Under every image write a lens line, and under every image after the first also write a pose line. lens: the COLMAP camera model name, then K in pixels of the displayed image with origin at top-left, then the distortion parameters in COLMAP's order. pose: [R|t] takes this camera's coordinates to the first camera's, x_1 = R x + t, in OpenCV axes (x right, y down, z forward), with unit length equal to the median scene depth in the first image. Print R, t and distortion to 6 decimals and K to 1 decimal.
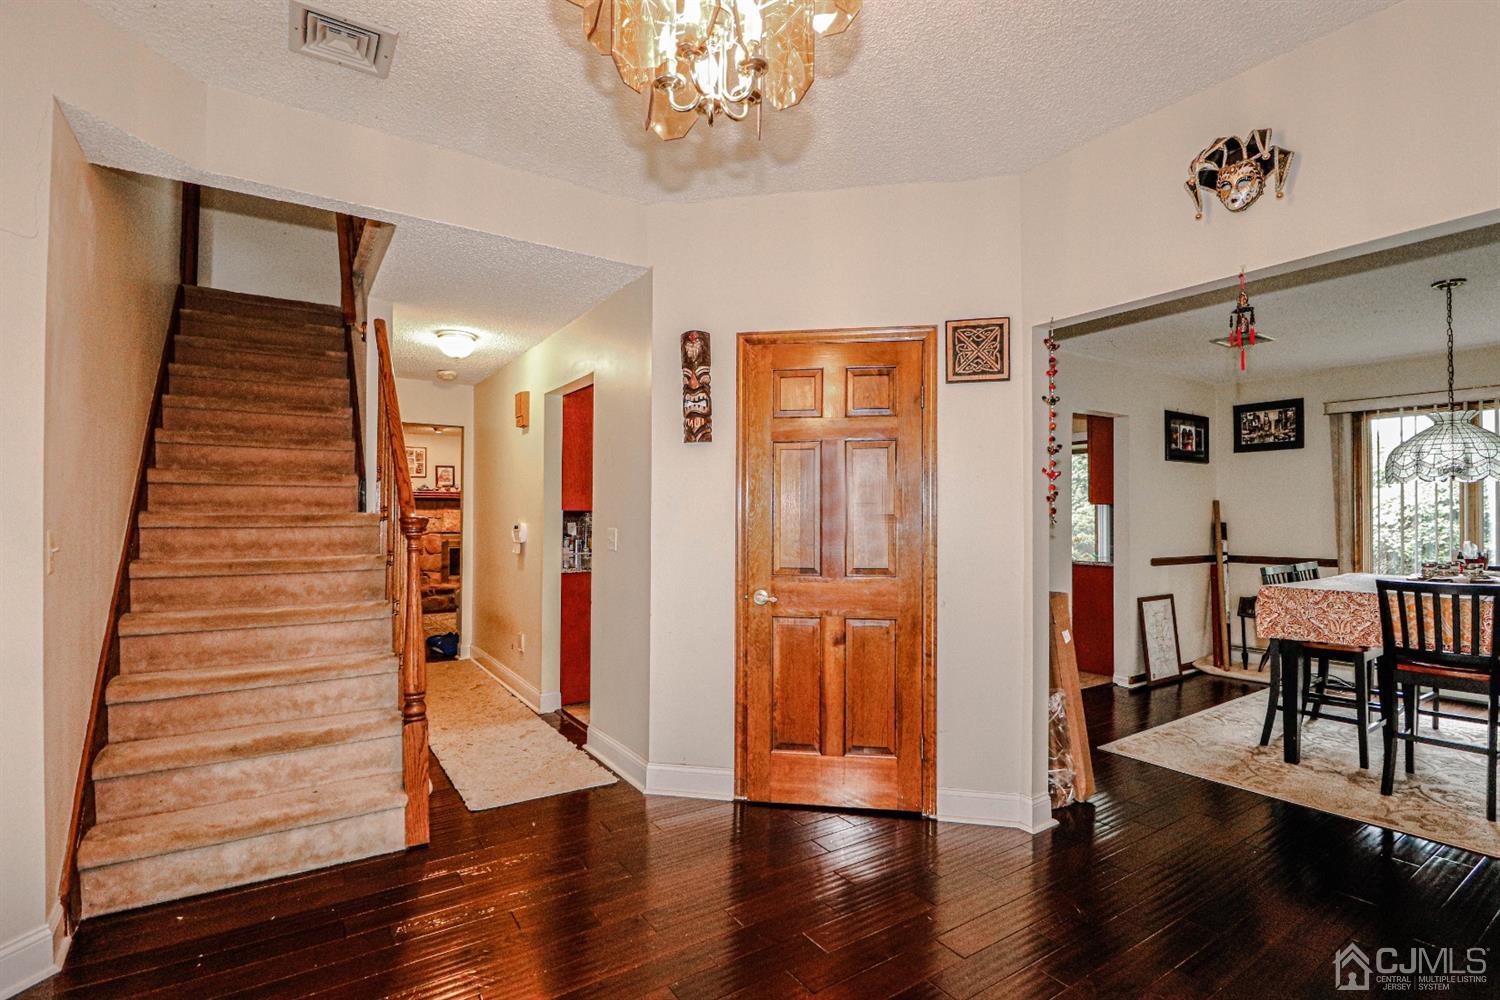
lens RADIAL K [[707.0, 0, 748.5], [0, 707.0, 491.6], [0, 0, 1]] dist [-0.000443, -0.011922]
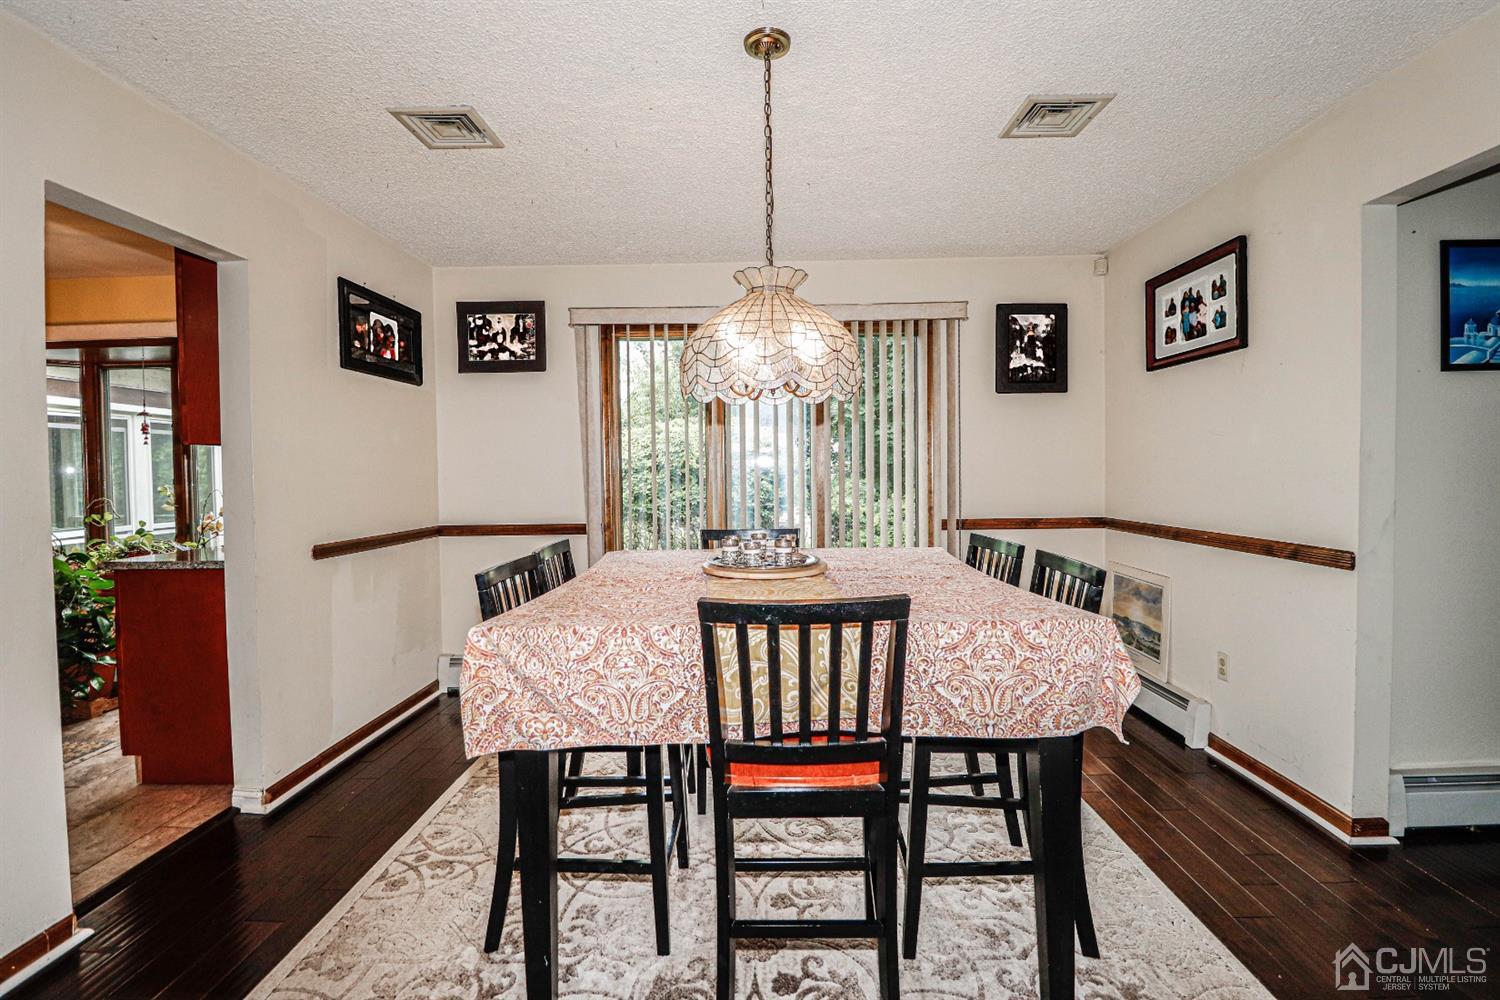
lens RADIAL K [[707.0, 0, 748.5], [0, 707.0, 491.6], [0, 0, 1]] dist [-0.000443, -0.011922]
pose [[0.577161, -0.038395, 0.815727, 0.347296], [-0.008314, 0.998566, 0.052883, 0.022424], [-0.816588, -0.037303, 0.576015, 0.451665]]
